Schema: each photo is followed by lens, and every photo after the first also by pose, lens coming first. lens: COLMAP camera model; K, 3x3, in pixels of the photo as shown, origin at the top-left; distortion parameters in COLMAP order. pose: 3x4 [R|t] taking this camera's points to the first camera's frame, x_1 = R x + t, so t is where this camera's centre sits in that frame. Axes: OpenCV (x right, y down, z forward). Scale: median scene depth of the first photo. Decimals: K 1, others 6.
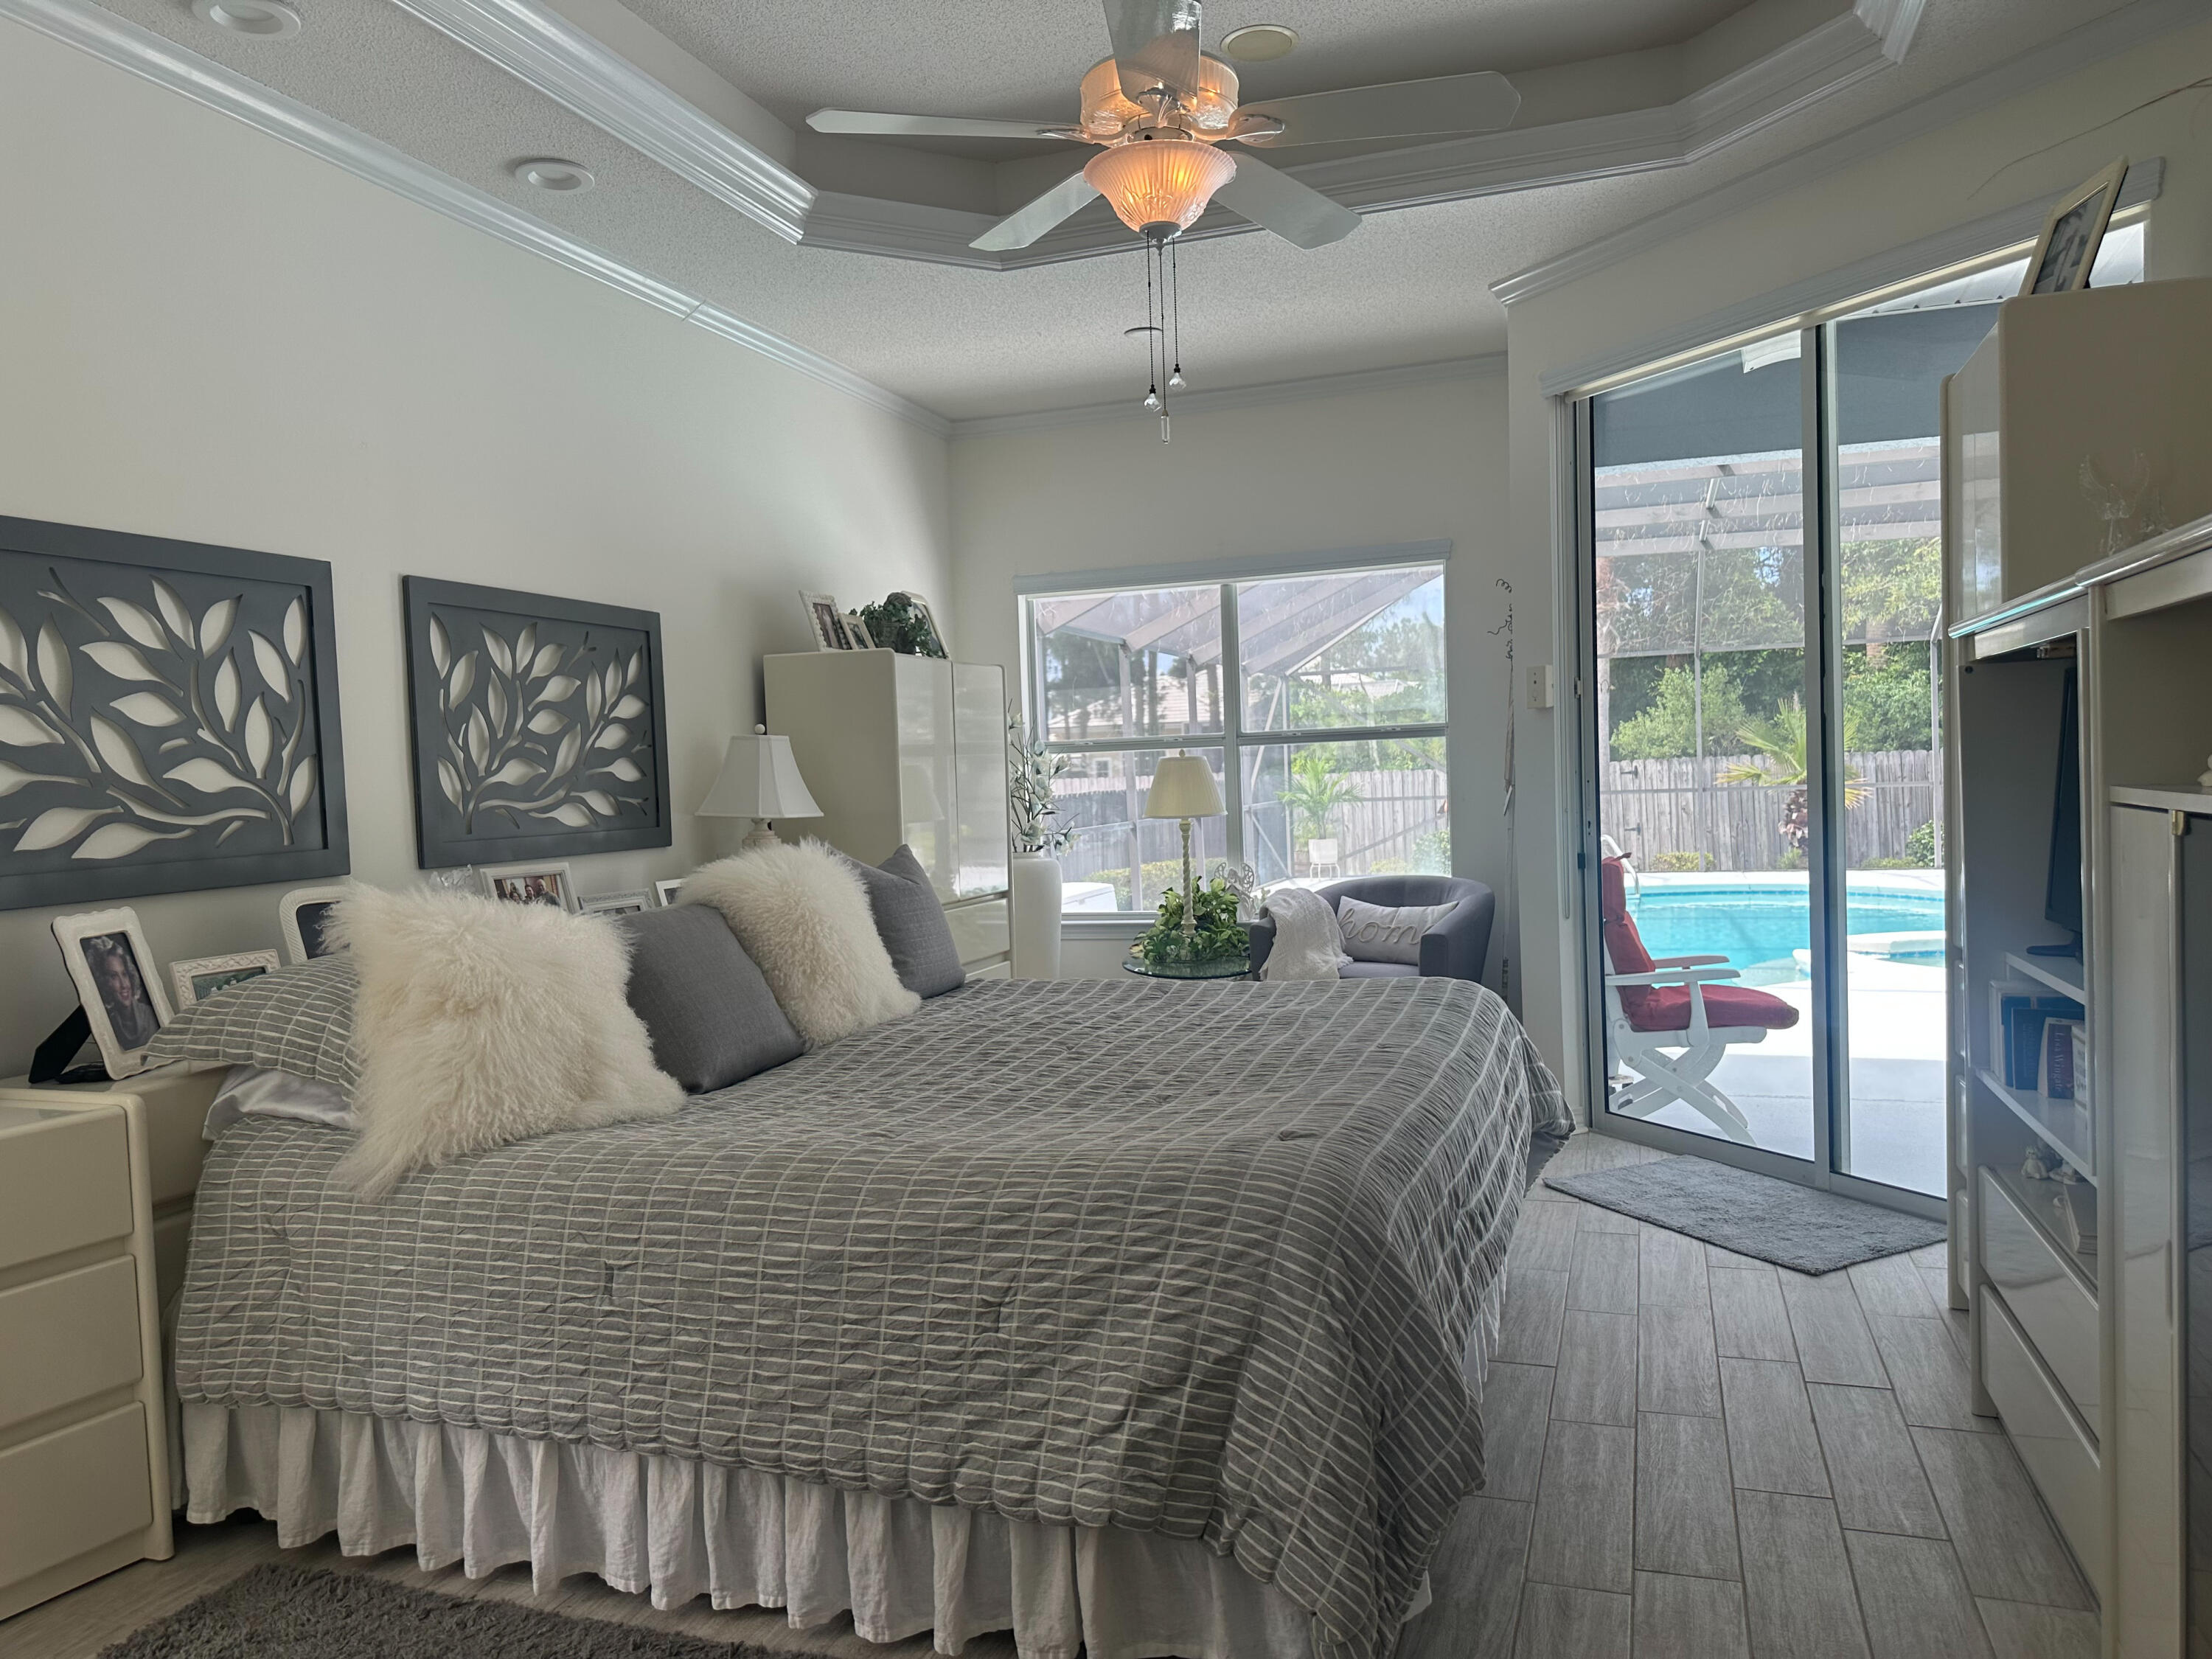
lens RADIAL K [[1546.8, 0, 1106.0], [0, 1546.8, 829.5], [0, 0, 1]] dist [0.170281, -0.343379]
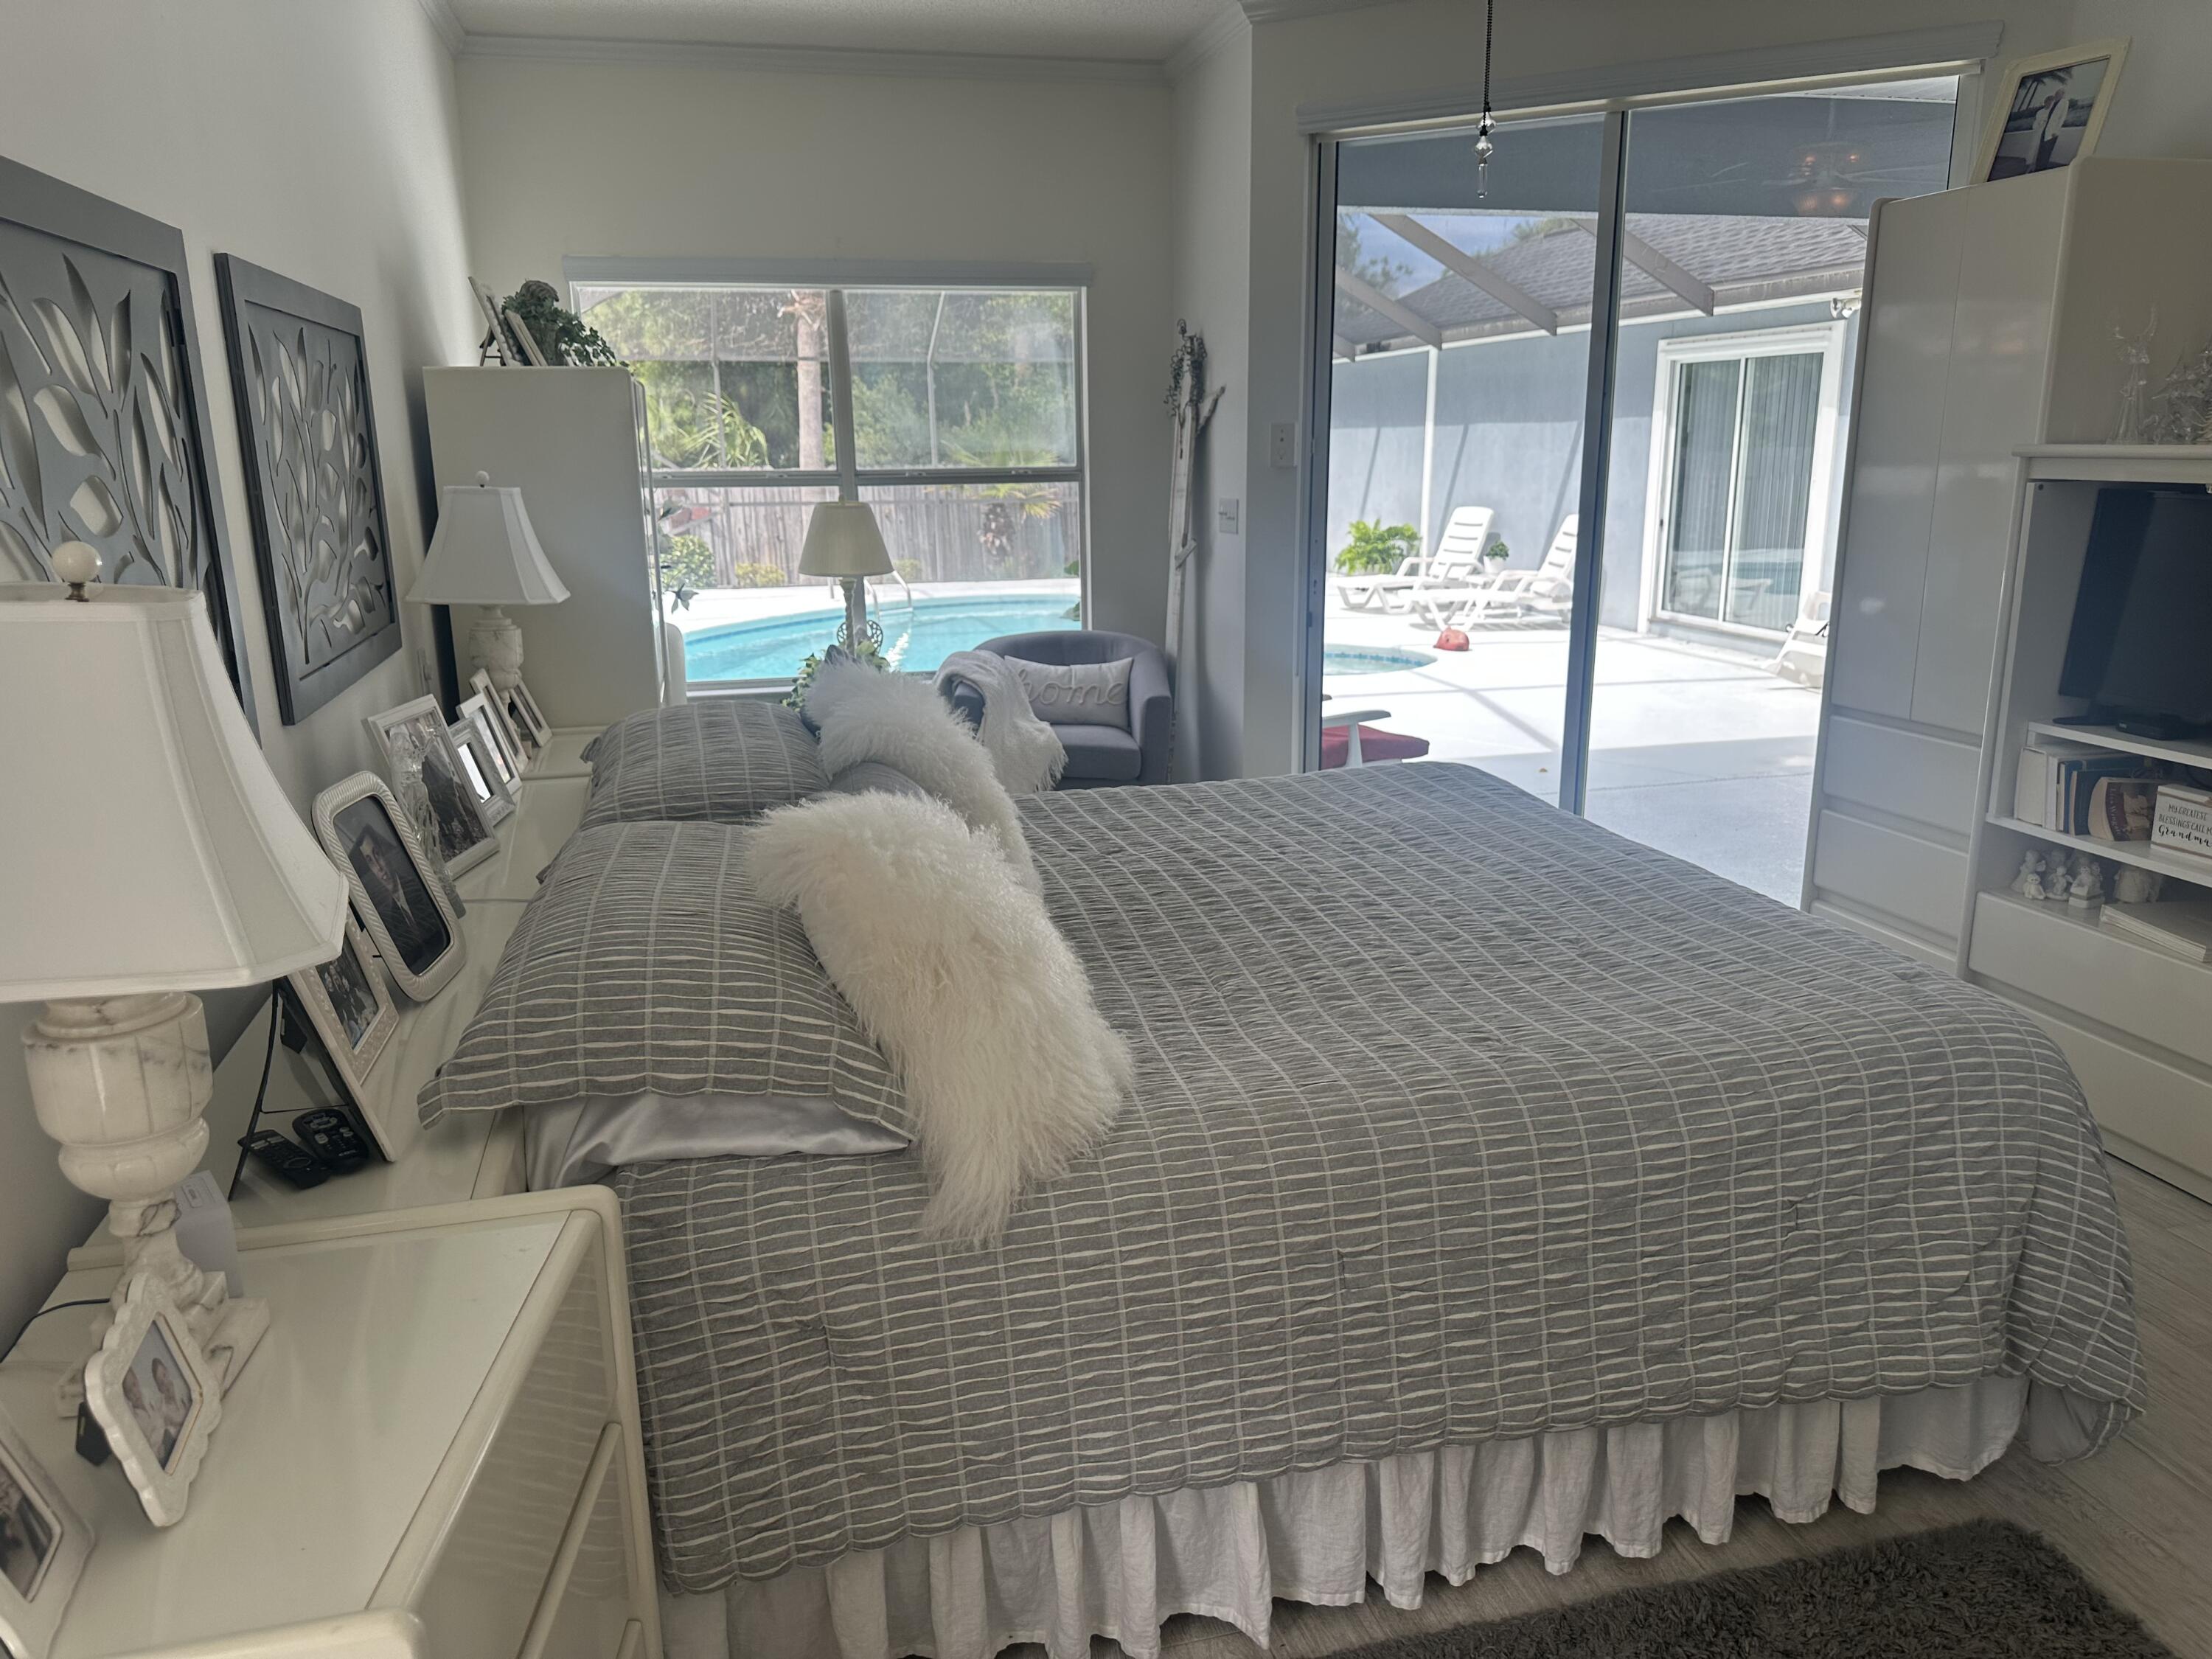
lens RADIAL K [[1546.8, 0, 1106.0], [0, 1546.8, 829.5], [0, 0, 1]] dist [0.170281, -0.343379]
pose [[0.833370, -0.108287, 0.542004, -0.842900], [0.000922, 0.980891, 0.194554, -0.097679], [-0.552715, -0.161635, 0.817545, 0.447076]]
